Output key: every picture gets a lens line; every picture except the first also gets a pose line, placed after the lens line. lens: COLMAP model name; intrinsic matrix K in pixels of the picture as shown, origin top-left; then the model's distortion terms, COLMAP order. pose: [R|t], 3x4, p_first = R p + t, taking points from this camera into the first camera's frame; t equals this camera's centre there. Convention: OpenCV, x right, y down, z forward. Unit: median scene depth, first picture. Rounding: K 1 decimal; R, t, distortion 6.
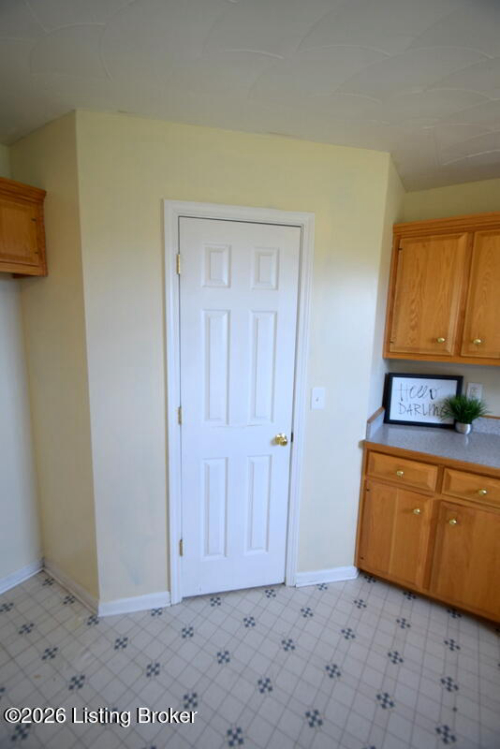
lens RADIAL K [[330.9, 0, 242.9], [0, 330.9, 373.7], [0, 0, 1]] dist [-0.009542, -0.000375]
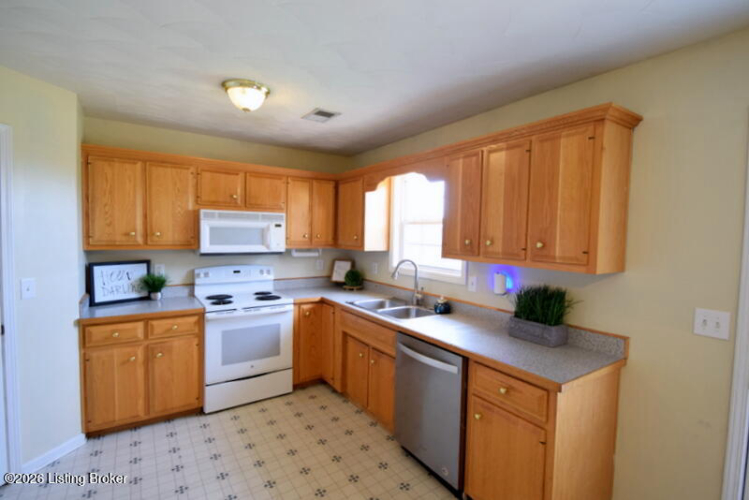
lens RADIAL K [[359.2, 0, 371.9], [0, 359.2, 252.5], [0, 0, 1]] dist [-0.002790, -0.001036]
pose [[0.392123, -0.067867, 0.917406, -0.384106], [0.126659, 0.991760, 0.019230, 0.072746], [-0.911152, 0.108657, 0.397488, -0.498835]]
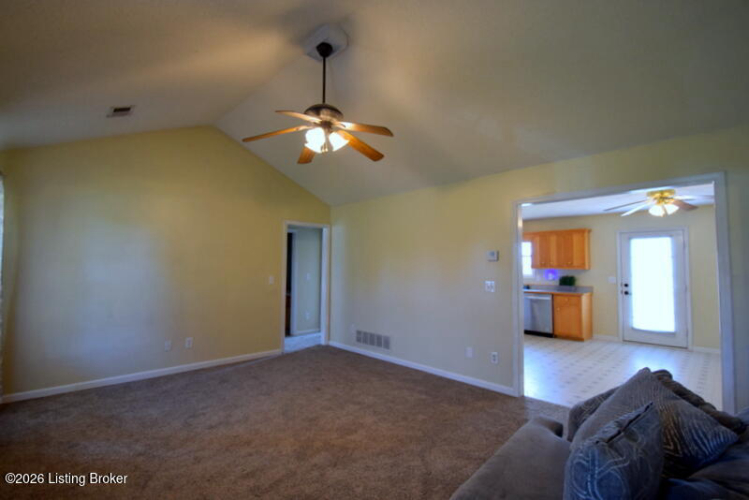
lens RADIAL K [[350.2, 0, 358.9], [0, 350.2, 251.0], [0, 0, 1]] dist [0.000163, -0.018697]
pose [[0.253877, 0.020868, 0.967011, -3.310745], [0.145877, 0.987505, -0.059609, -0.089293], [-0.956173, 0.156198, 0.247660, 0.631493]]
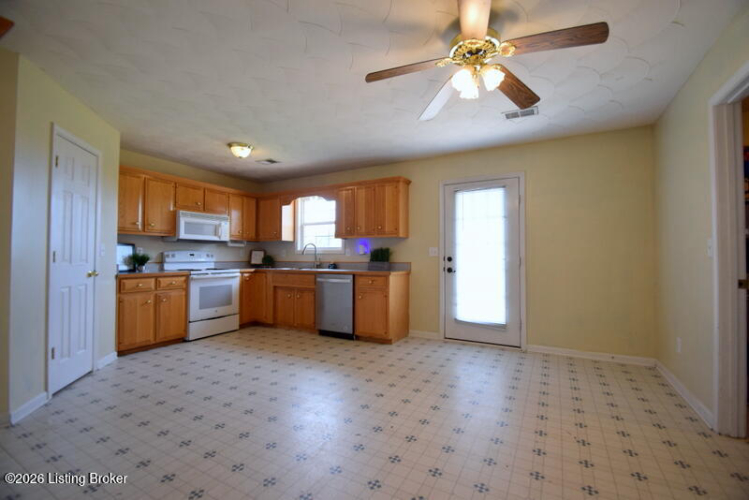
lens RADIAL K [[333.8, 0, 376.5], [0, 333.8, 253.2], [0, 0, 1]] dist [-0.000778, -0.000418]
pose [[-0.081358, -0.010844, 0.996626, -1.602939], [0.144970, 0.989178, 0.022597, 0.252495], [-0.986085, 0.146320, -0.078905, -0.296932]]
